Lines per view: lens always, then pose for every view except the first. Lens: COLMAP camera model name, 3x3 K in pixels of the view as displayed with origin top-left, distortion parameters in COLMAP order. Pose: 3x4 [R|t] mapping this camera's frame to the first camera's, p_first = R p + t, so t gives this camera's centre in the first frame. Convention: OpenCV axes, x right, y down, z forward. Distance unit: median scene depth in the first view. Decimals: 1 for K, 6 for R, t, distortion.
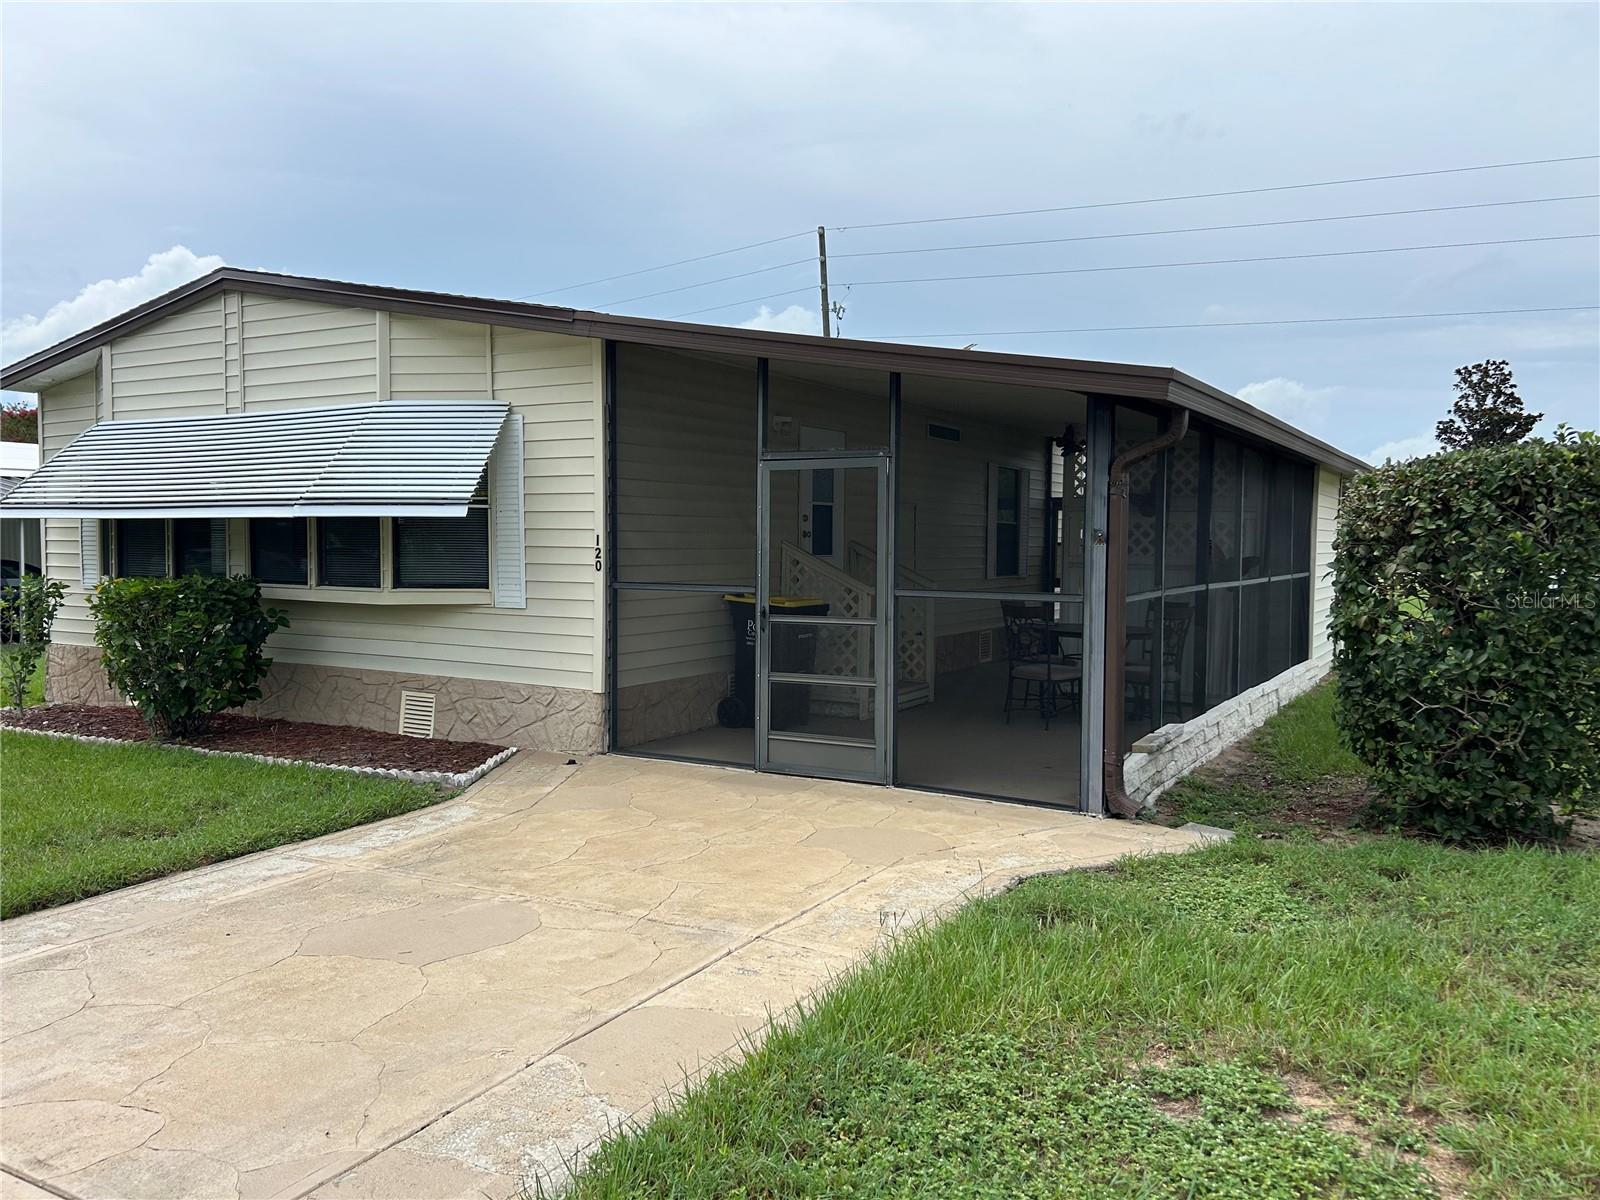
lens RADIAL K [[1207.4, 0, 813.4], [0, 1207.4, 567.9], [0, 0, 1]] dist [0.040446, -0.036275]
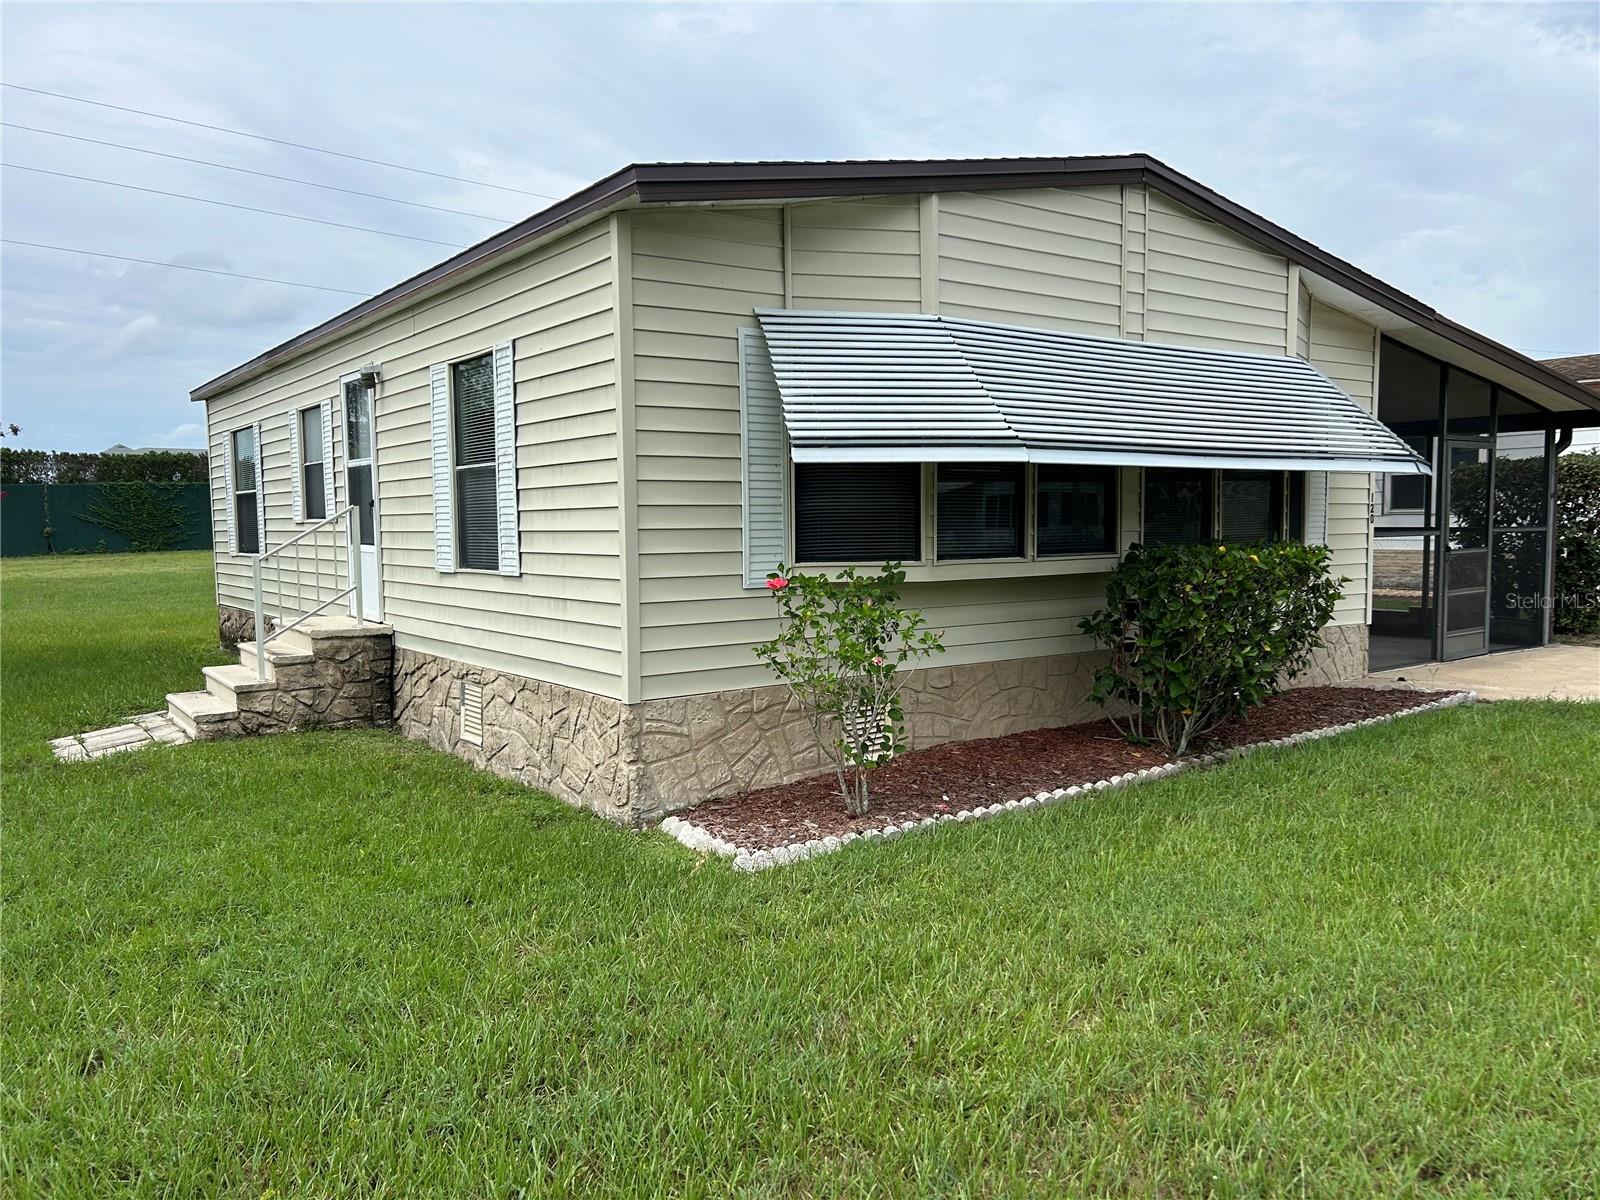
lens RADIAL K [[1207.4, 0, 798.7], [0, 1207.4, 601.4], [0, 0, 1]] dist [0.040446, -0.036275]
pose [[0.403798, -0.072612, 0.911962, -1.440113], [0.039827, 0.997295, 0.061772, -0.014979], [-0.913981, 0.011377, 0.405598, 0.968885]]
